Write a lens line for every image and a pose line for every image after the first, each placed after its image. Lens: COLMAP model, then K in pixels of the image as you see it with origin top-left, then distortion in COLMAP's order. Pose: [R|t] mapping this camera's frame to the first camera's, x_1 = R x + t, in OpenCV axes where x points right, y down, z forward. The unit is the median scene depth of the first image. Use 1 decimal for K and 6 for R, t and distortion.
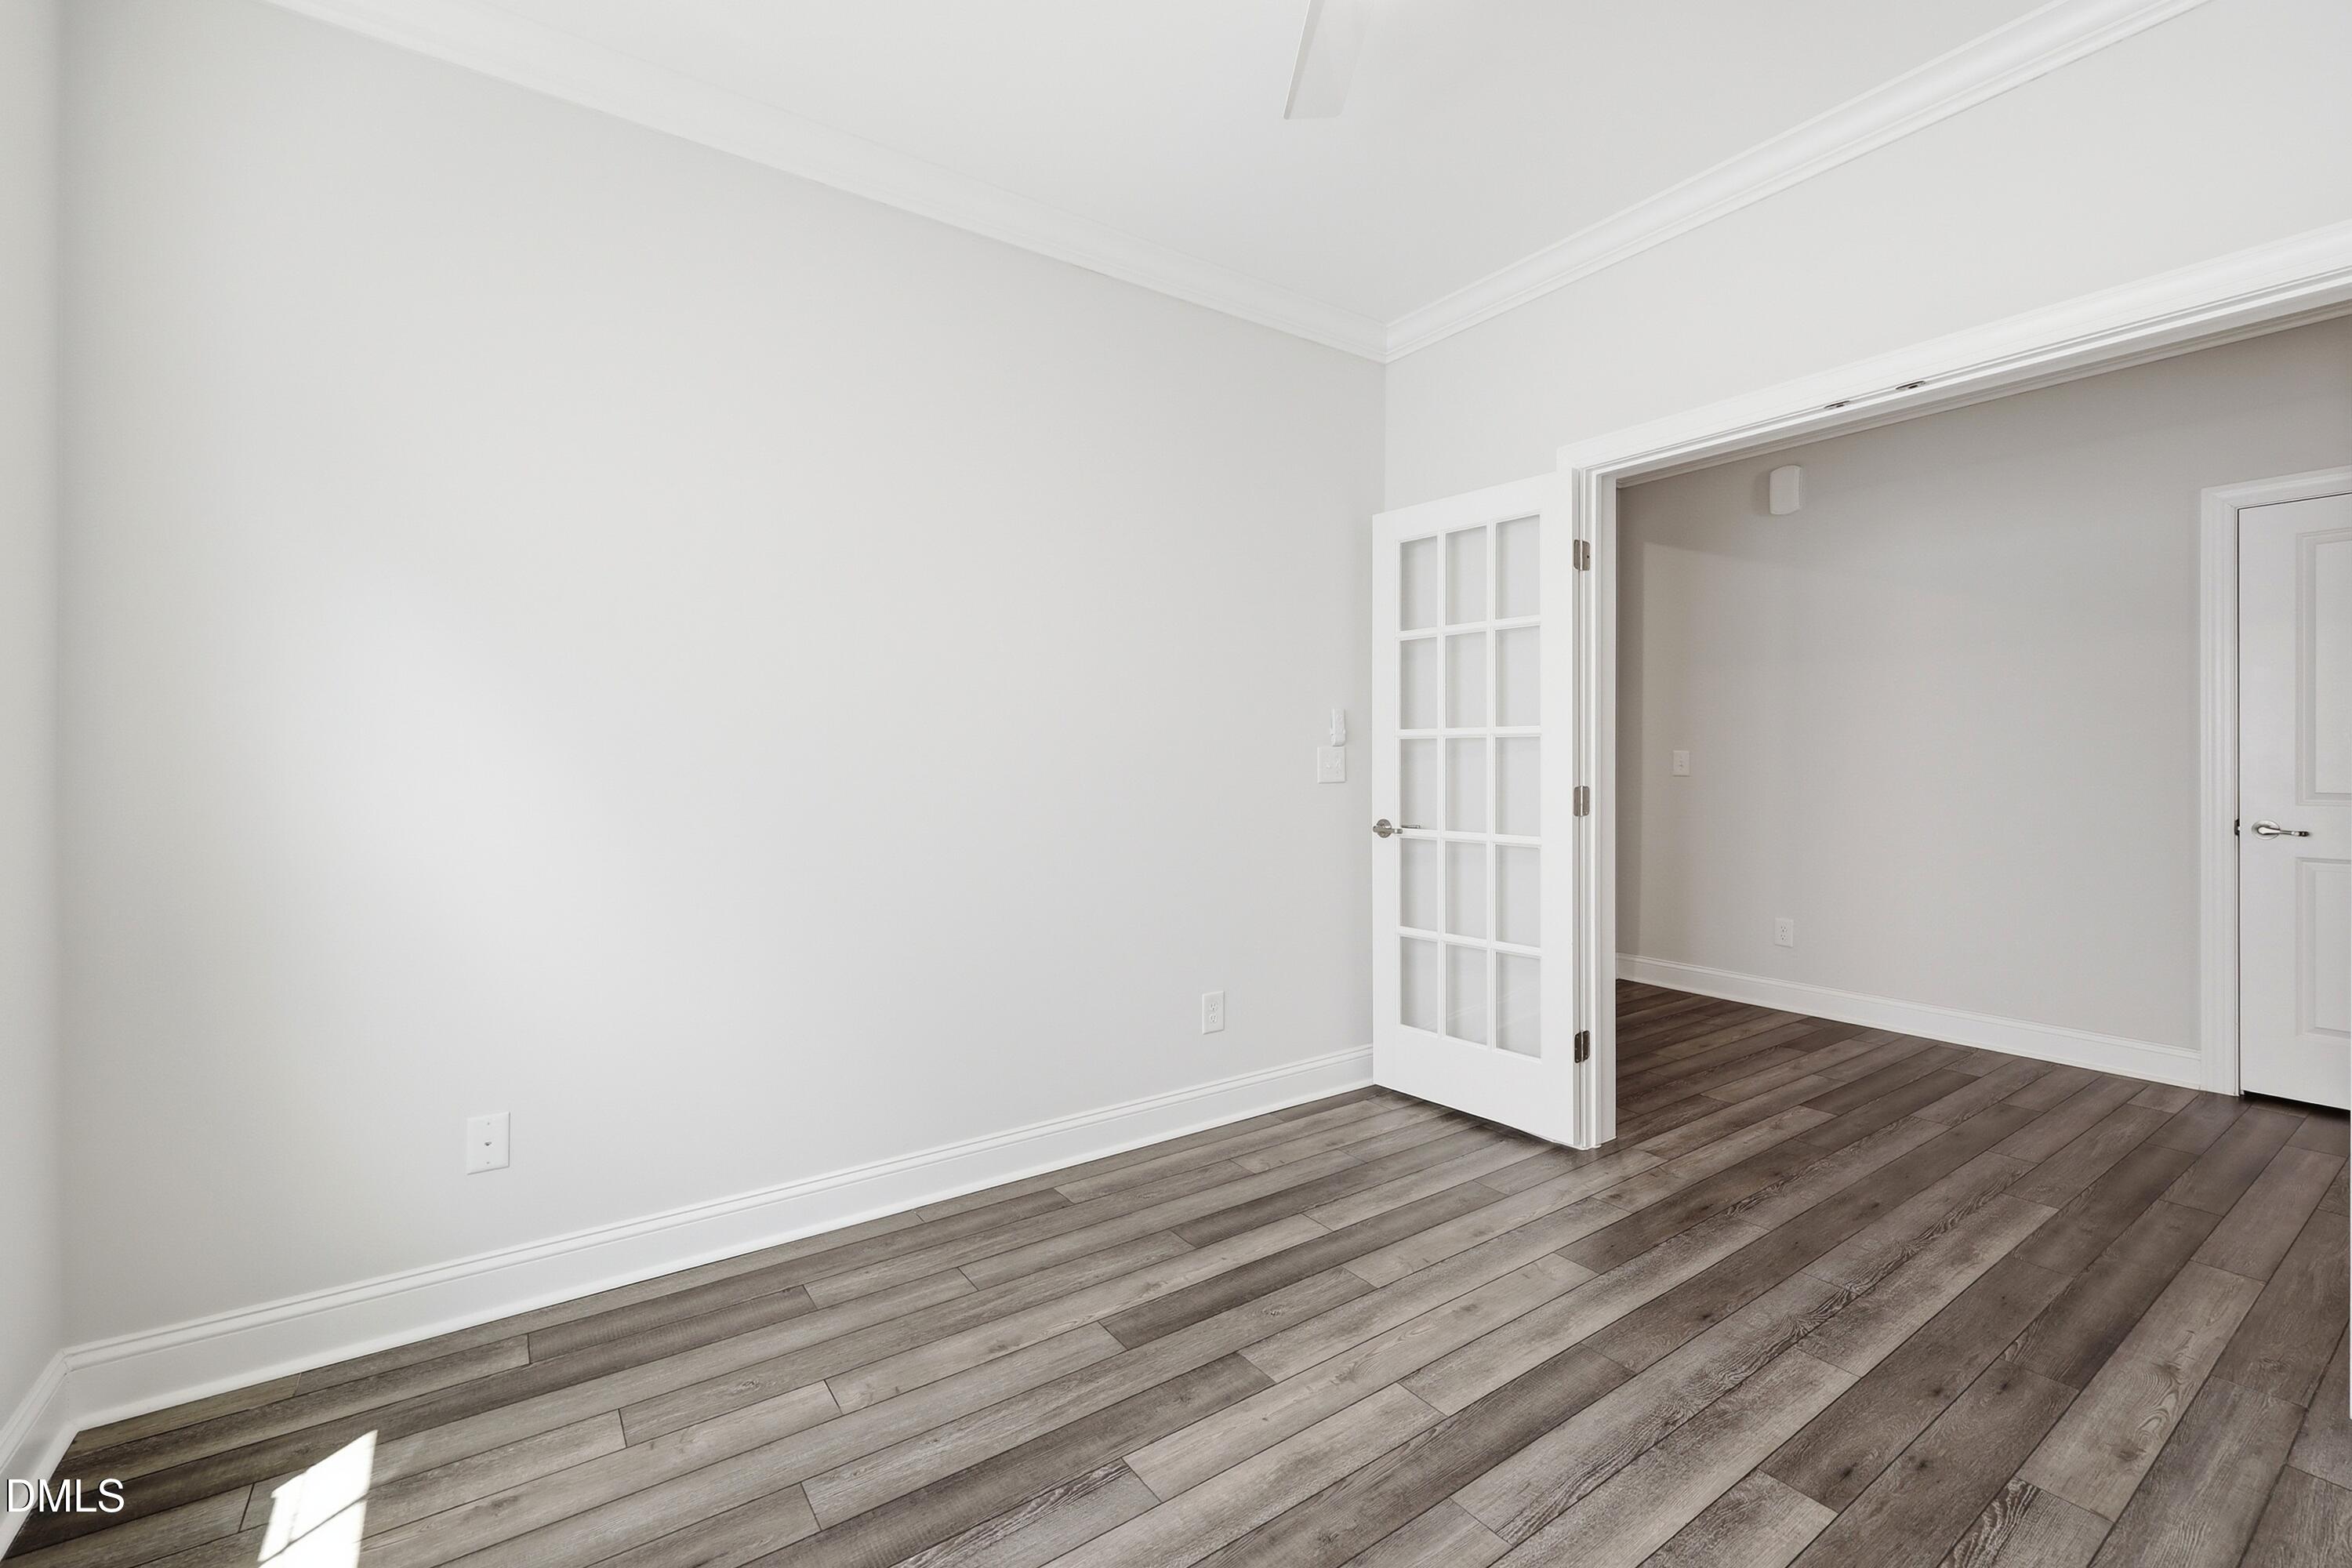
lens RADIAL K [[988.8, 0, 1172.9], [0, 988.8, 774.8], [0, 0, 1]] dist [0.000815, 0.000143]
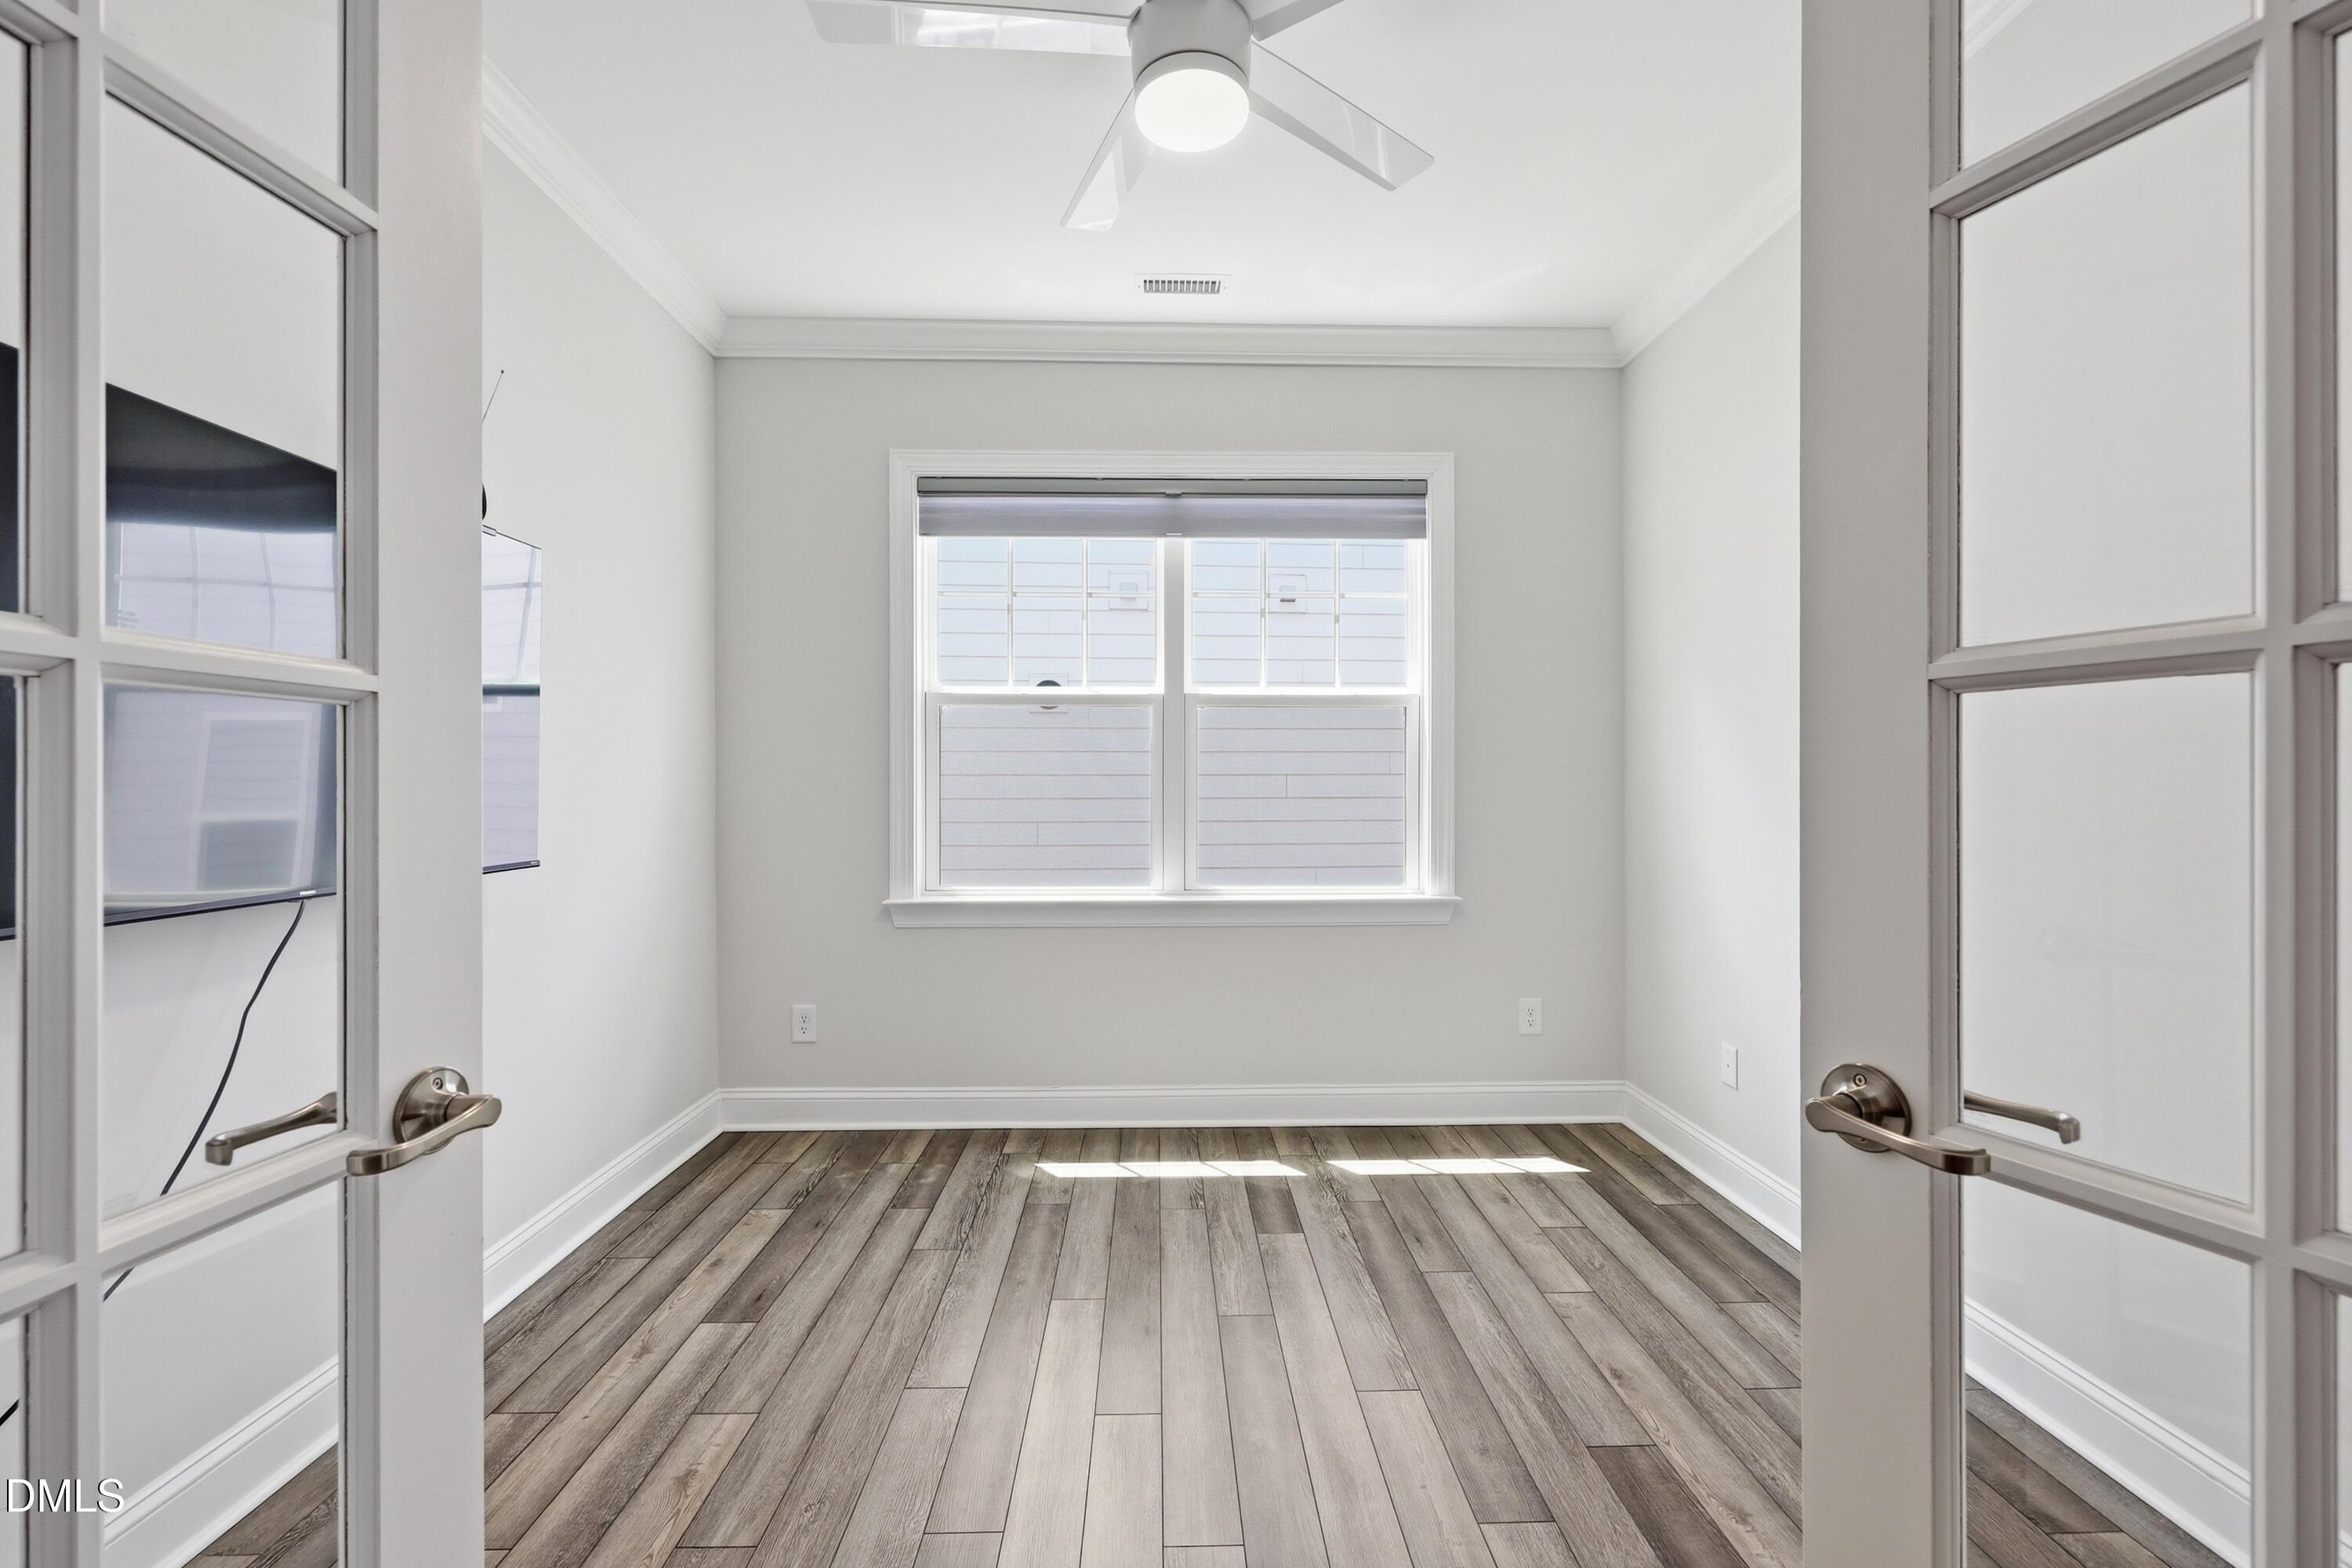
lens RADIAL K [[988.8, 0, 1178.0], [0, 988.8, 783.0], [0, 0, 1]] dist [0.000815, 0.000143]
pose [[-0.556834, -0.001854, -0.830622, 0.922492], [-0.006723, 0.999975, 0.002275, -0.010455], [0.830596, 0.006851, -0.556833, 1.224718]]
